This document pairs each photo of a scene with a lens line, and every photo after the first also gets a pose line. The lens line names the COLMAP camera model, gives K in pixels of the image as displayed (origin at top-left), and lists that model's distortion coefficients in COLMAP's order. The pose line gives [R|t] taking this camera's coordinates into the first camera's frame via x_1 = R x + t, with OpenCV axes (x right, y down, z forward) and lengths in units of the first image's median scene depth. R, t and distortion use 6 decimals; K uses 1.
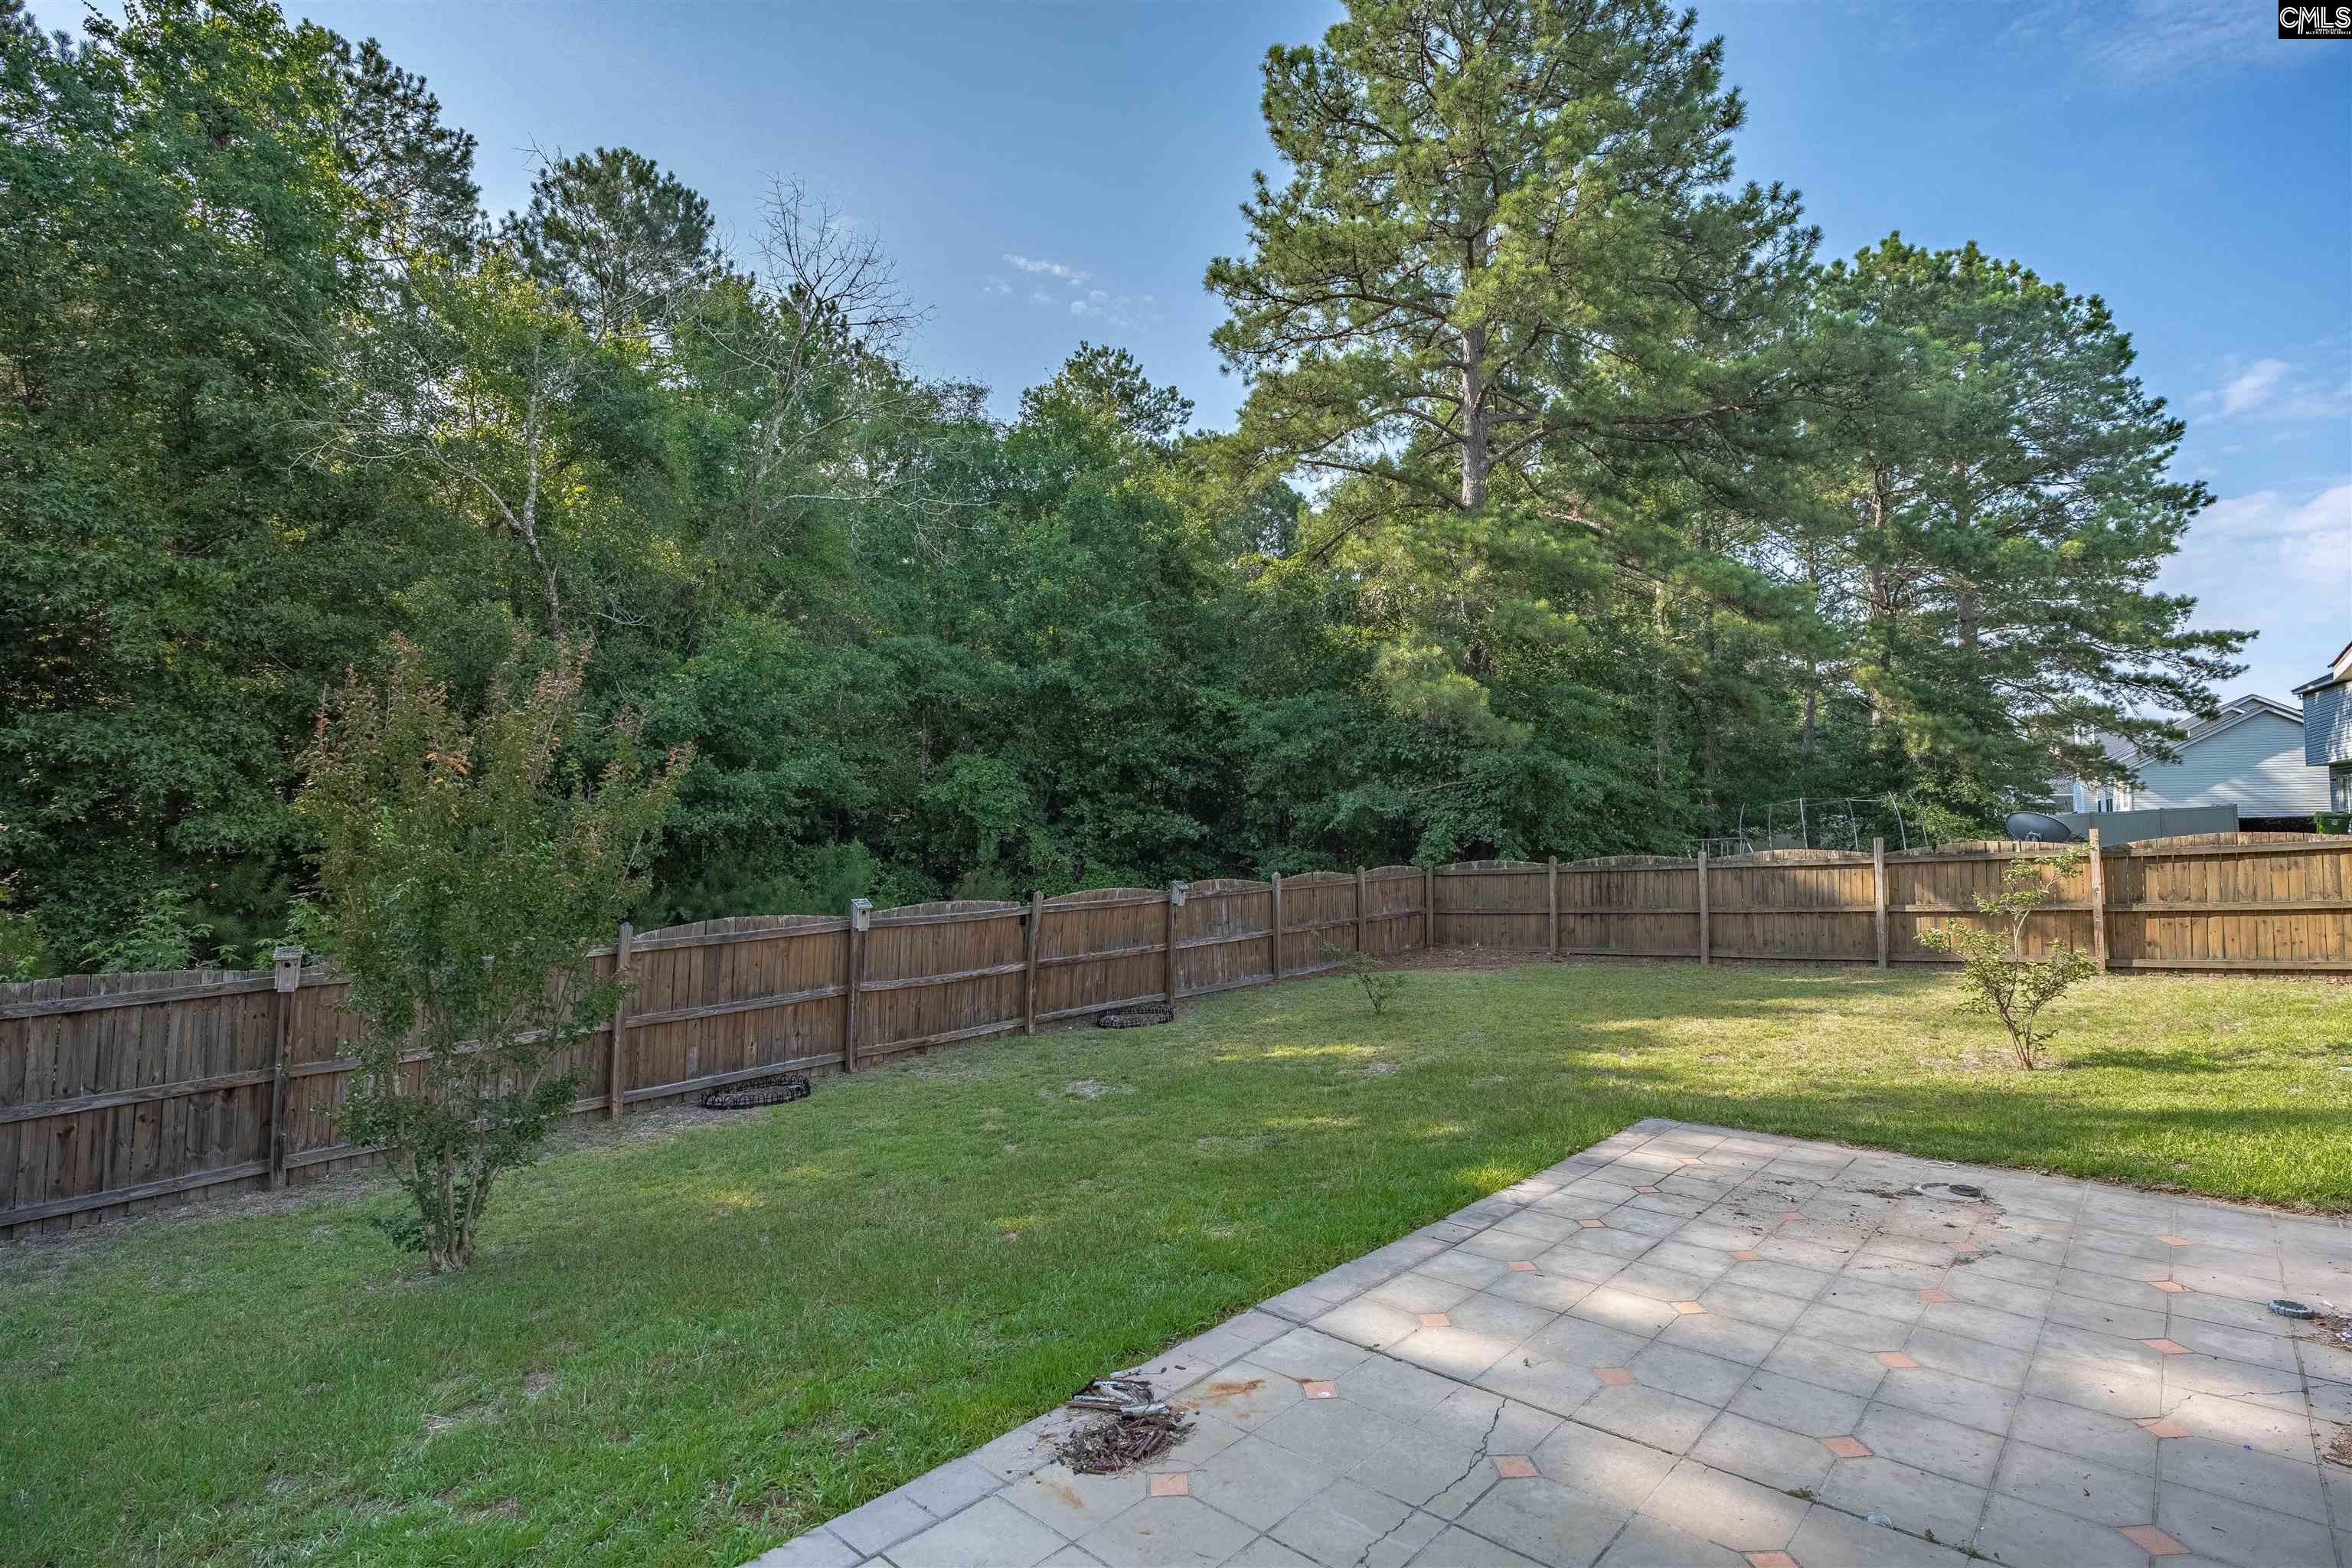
lens RADIAL K [[1095.7, 0, 1180.7], [0, 1095.7, 777.6], [0, 0, 1]] dist [-0.018909, 0.000043]
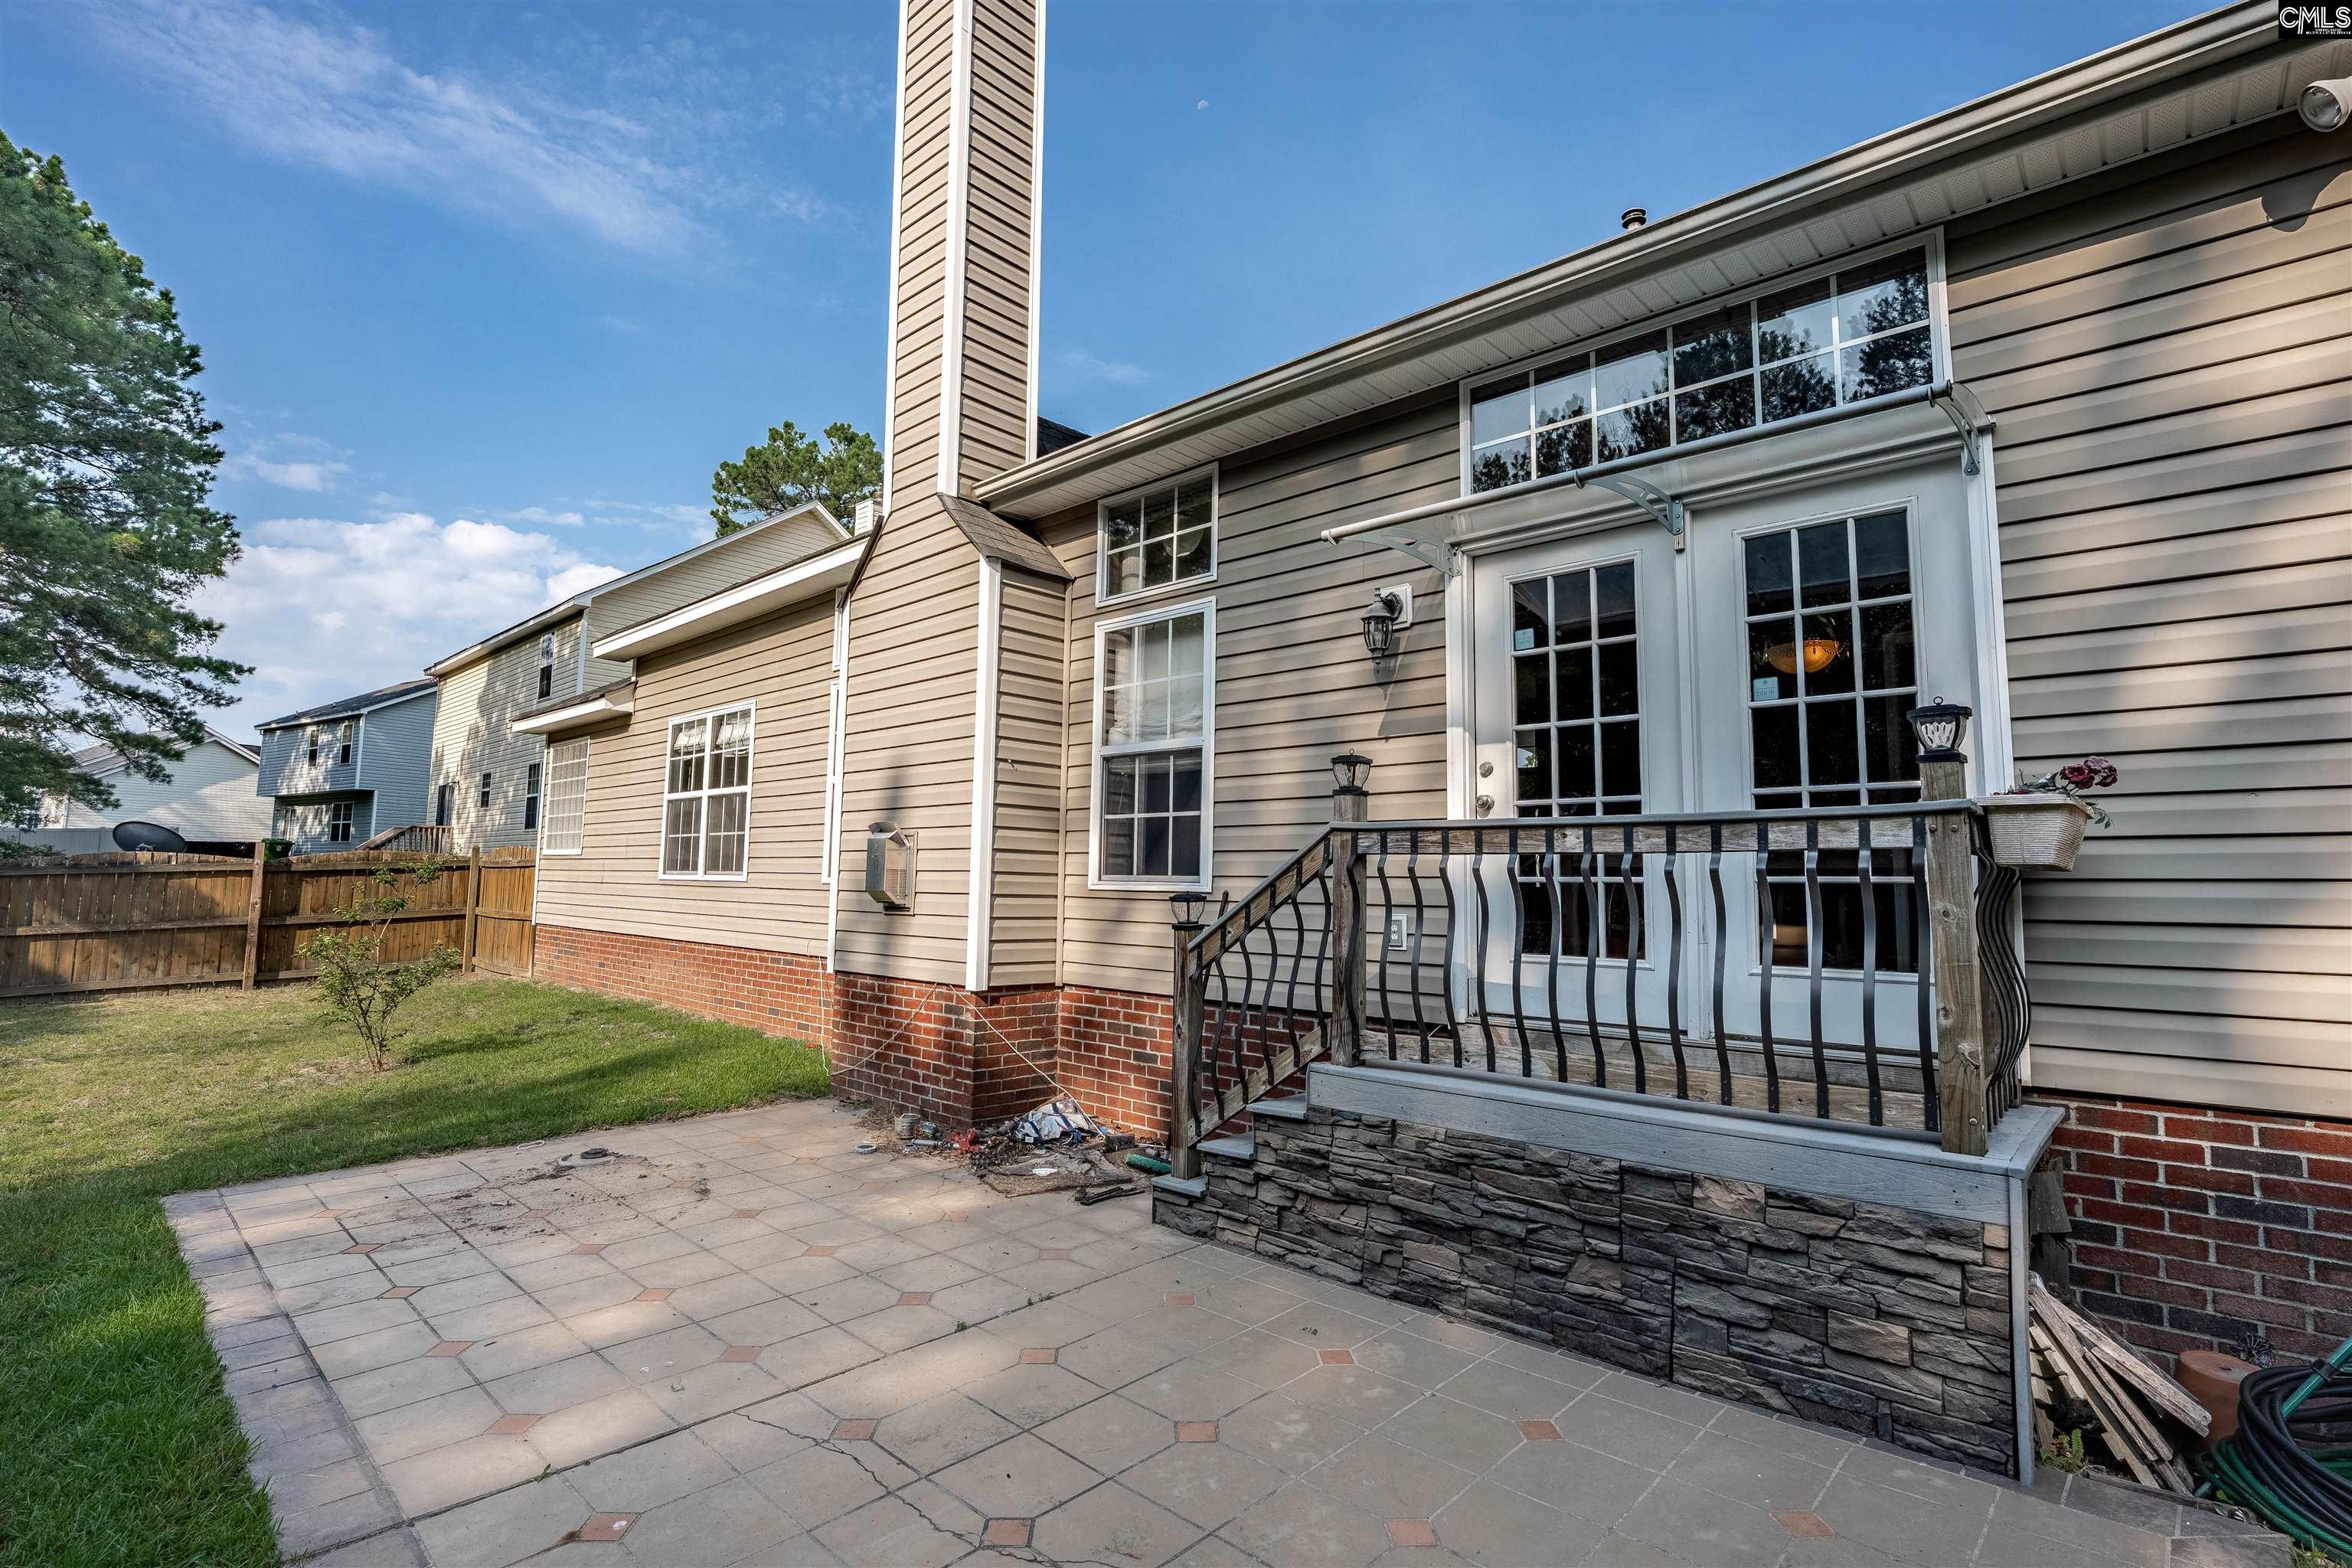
lens RADIAL K [[1103.6, 0, 1180.8], [0, 1103.6, 777.3], [0, 0, 1]] dist [-0.017976, 0.000042]
pose [[-0.000174, 0.098162, 0.995170, -0.102072], [-0.074730, 0.992386, -0.097901, 0.014562], [-0.997204, -0.074386, 0.007163, 0.098163]]
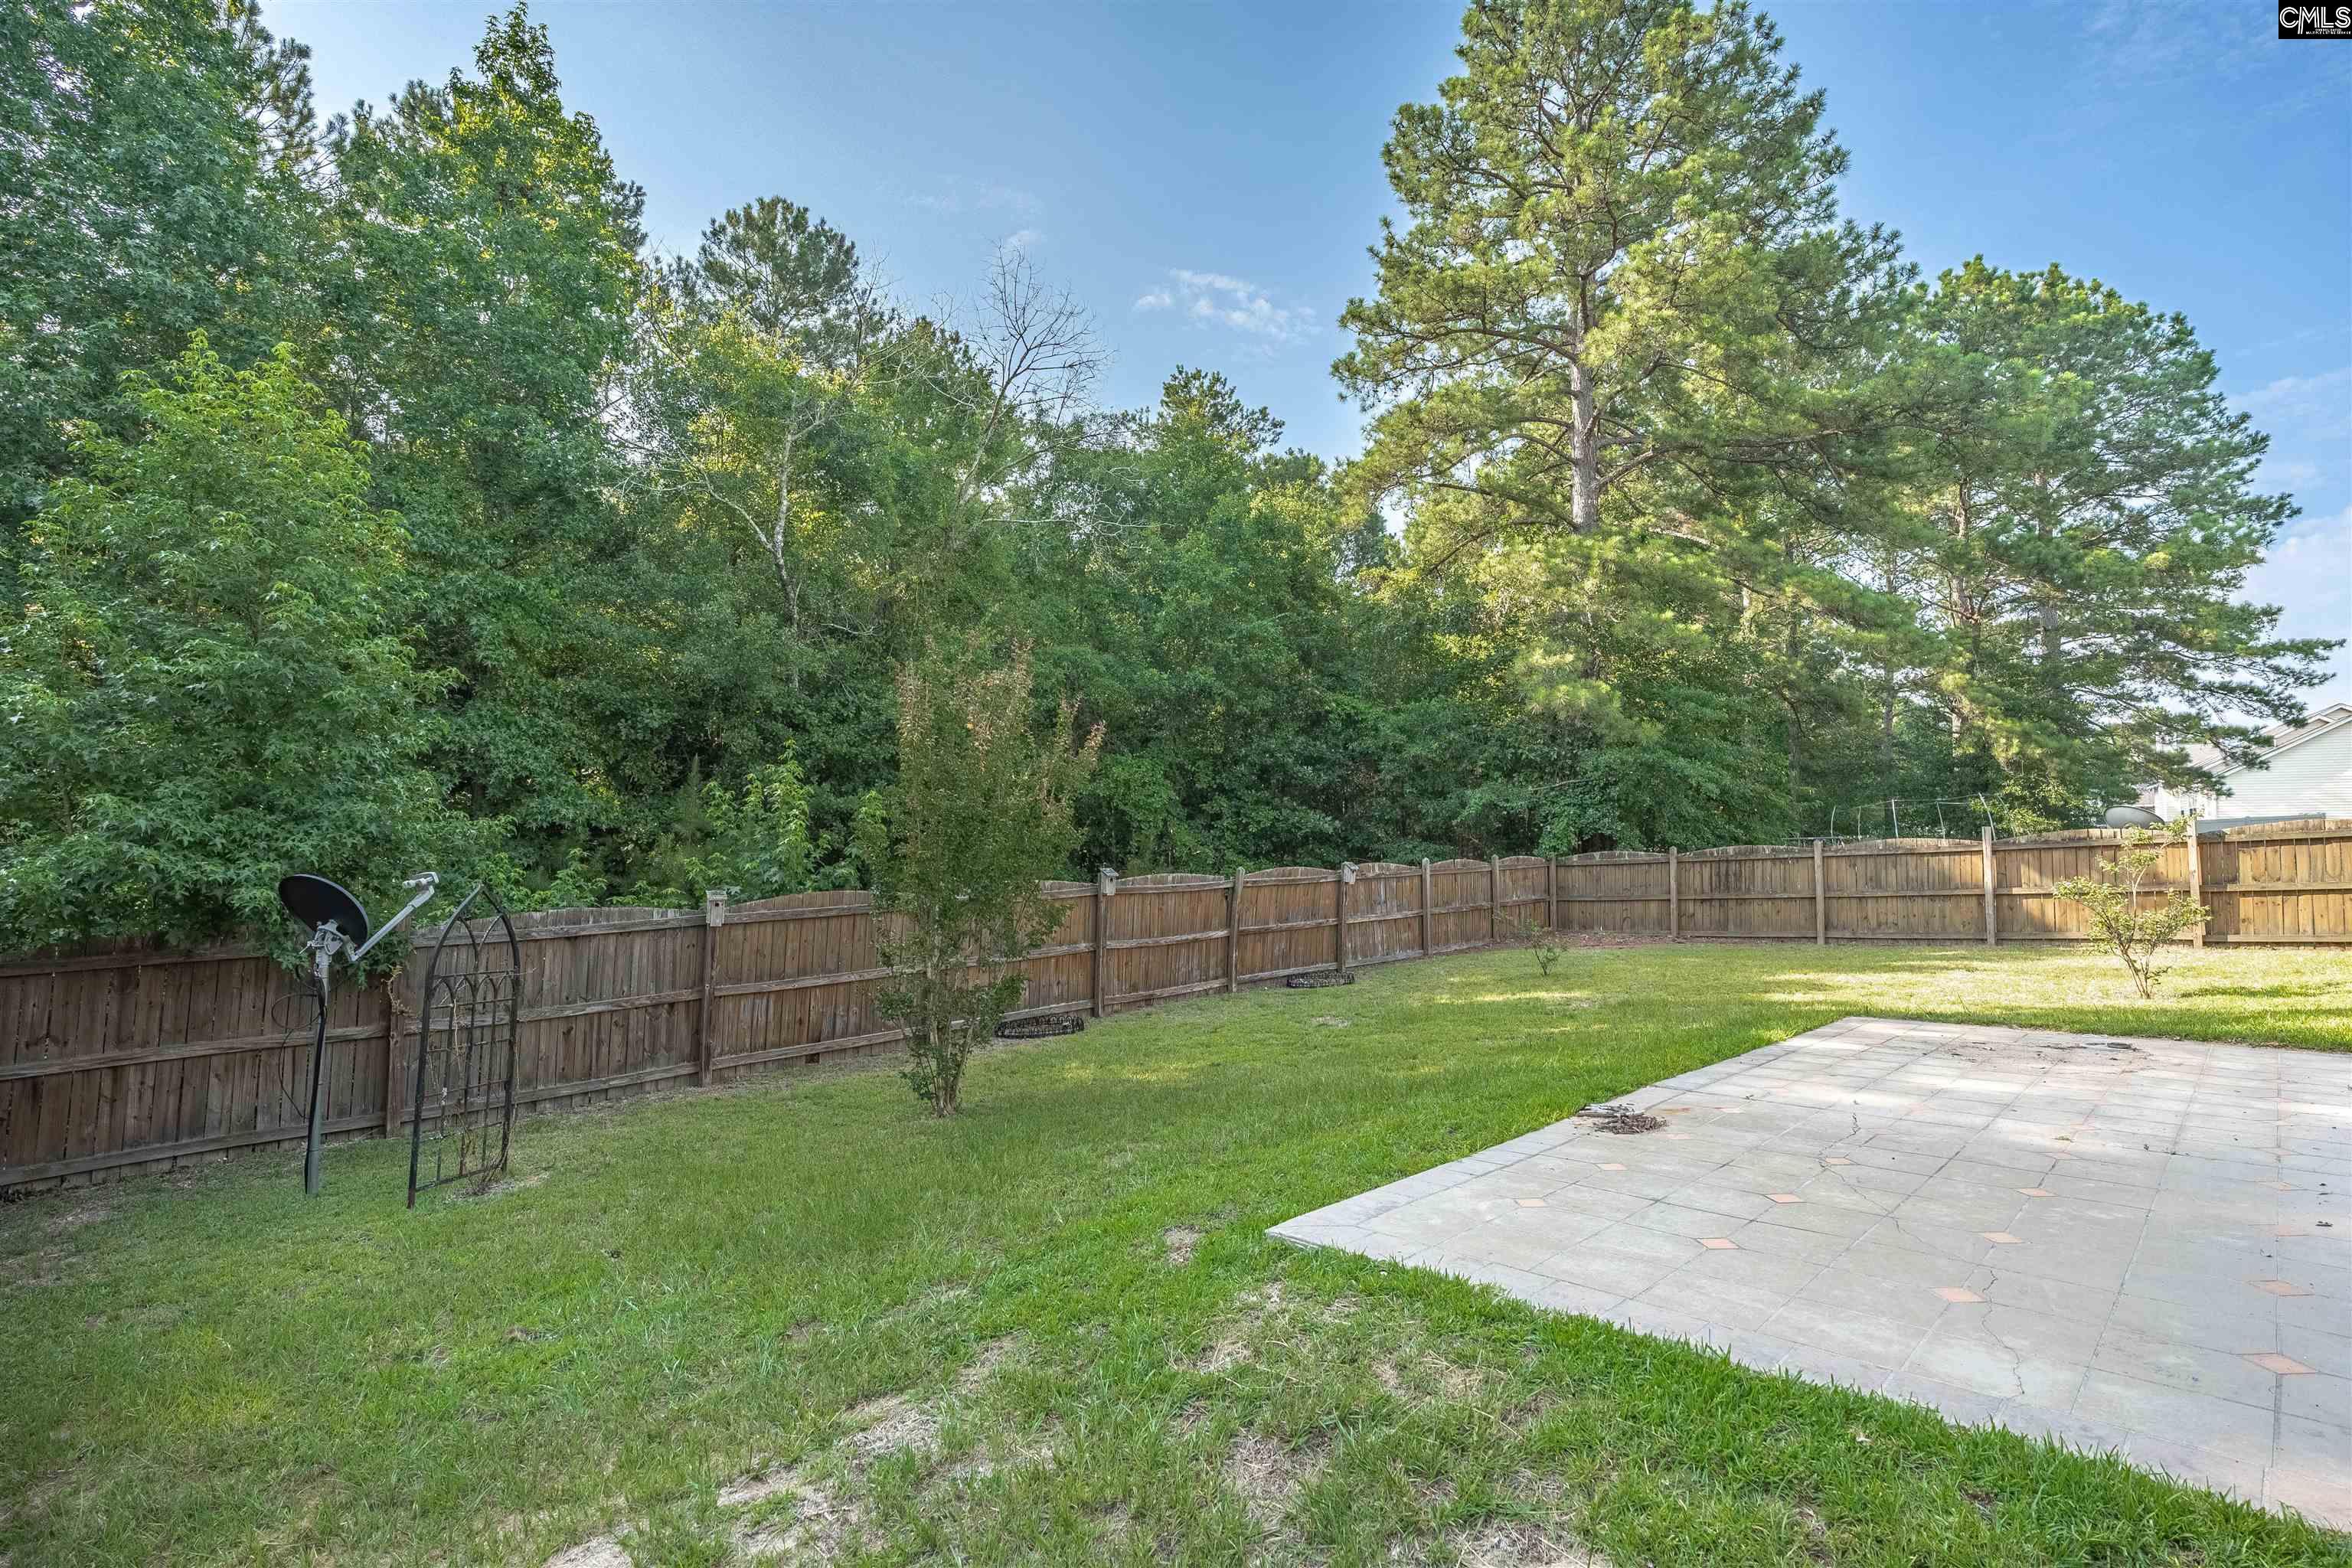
lens RADIAL K [[1103.6, 0, 1180.8], [0, 1103.6, 777.3], [0, 0, 1]] dist [-0.017976, 0.000042]
pose [[0.999290, 0.002647, -0.037579, -0.092813], [-0.003094, 0.999925, -0.011836, 0.014971], [0.037545, 0.011944, 0.999224, -0.095322]]
